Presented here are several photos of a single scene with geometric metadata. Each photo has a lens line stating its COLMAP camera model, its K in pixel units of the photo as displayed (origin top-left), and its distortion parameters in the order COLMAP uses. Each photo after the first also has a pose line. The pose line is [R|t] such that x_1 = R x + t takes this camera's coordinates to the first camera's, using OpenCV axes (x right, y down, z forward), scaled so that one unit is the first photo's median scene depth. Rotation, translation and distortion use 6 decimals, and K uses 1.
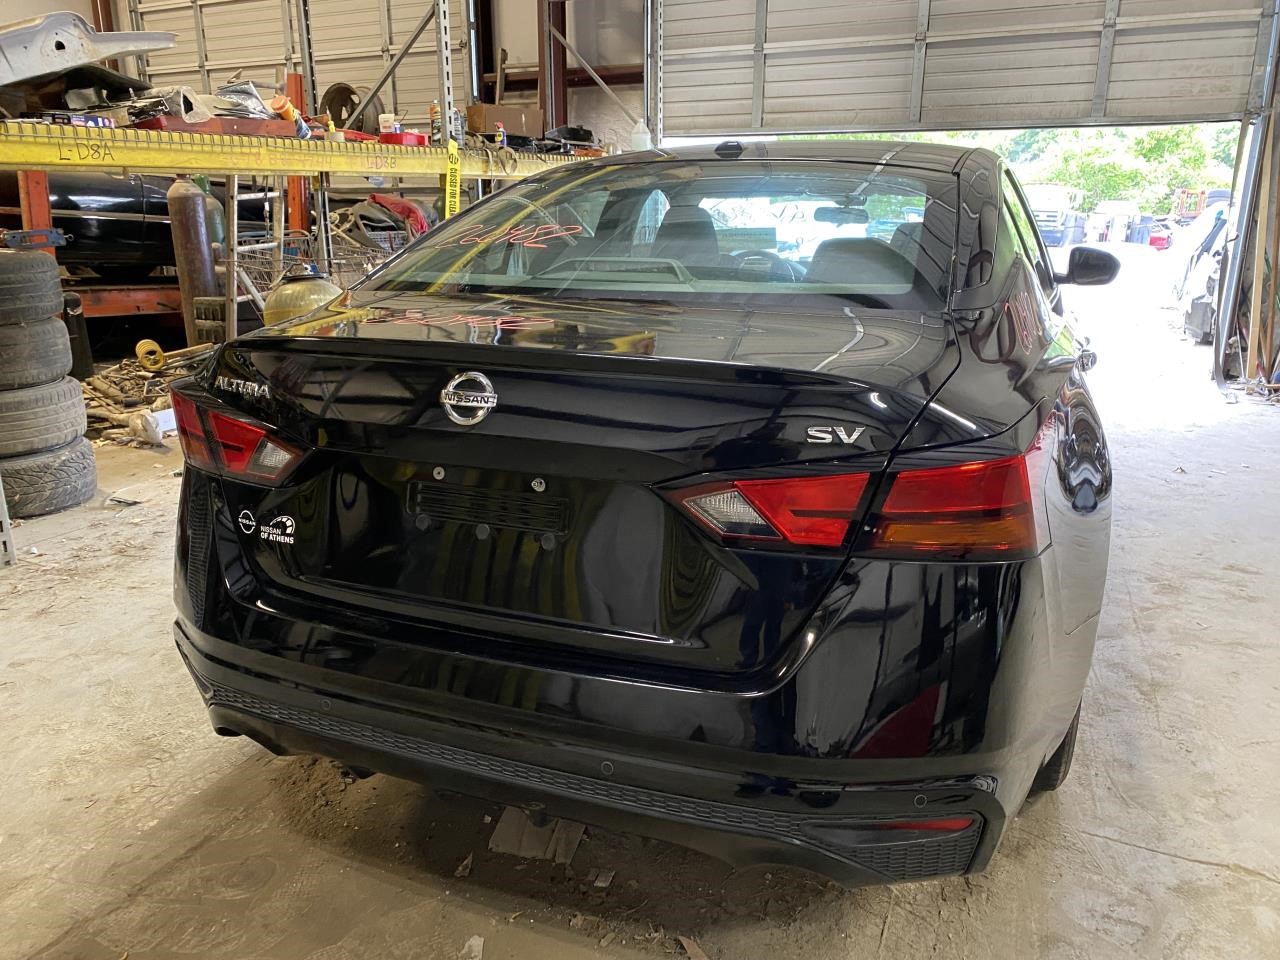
lens RADIAL K [[986.2, 0, 633.3], [0, 986.2, 484.3], [0, 0, 1]] dist [0.046121, -0.013930]
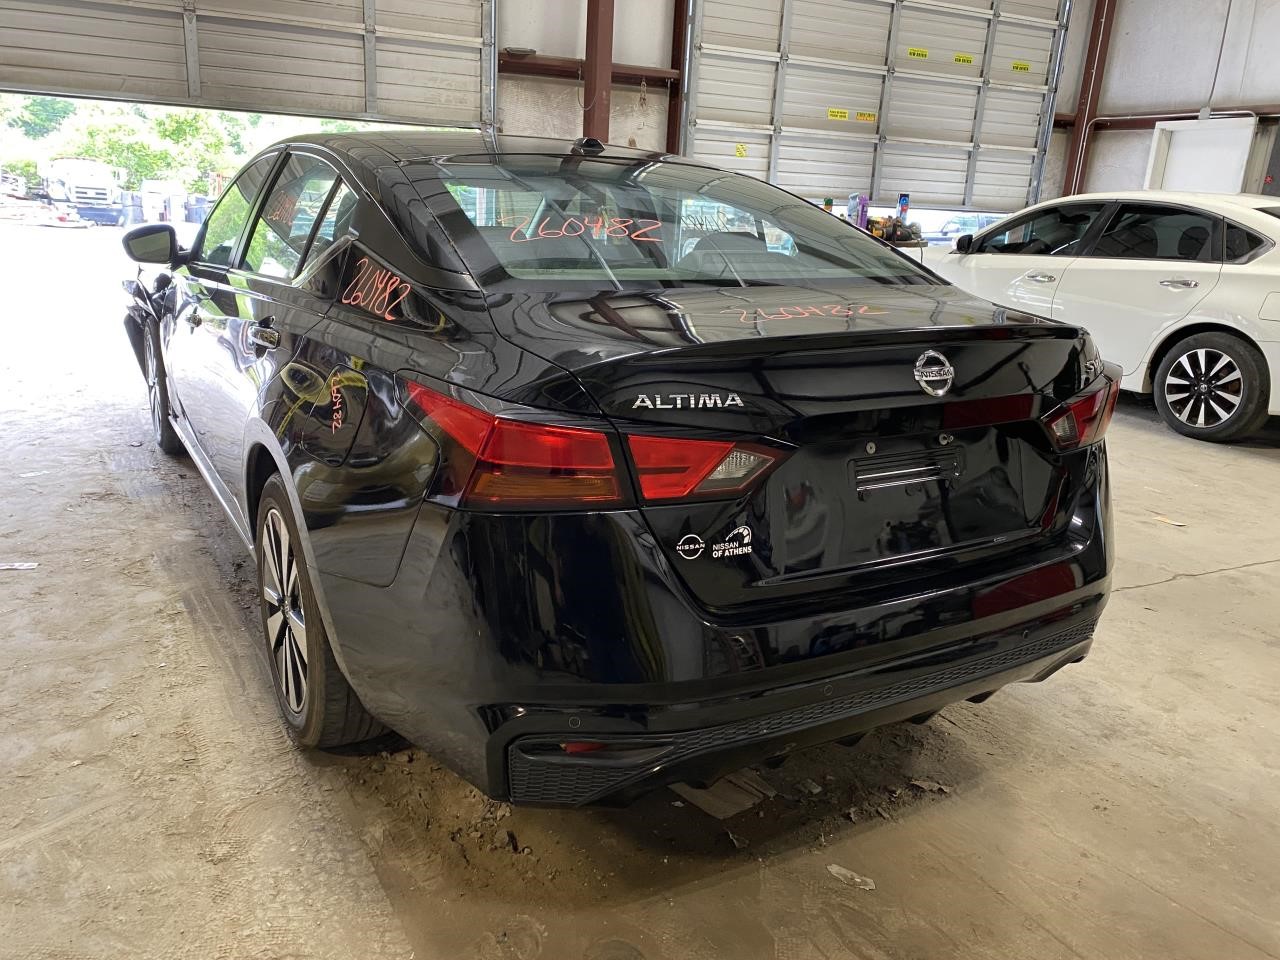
lens RADIAL K [[986.2, 0, 631.1], [0, 986.2, 475.1], [0, 0, 1]] dist [0.046121, -0.013930]
pose [[0.614075, -0.195265, 0.764711, -0.270010], [0.186749, 0.977346, 0.099598, -0.031406], [-0.766835, 0.081649, 0.636629, 0.109919]]
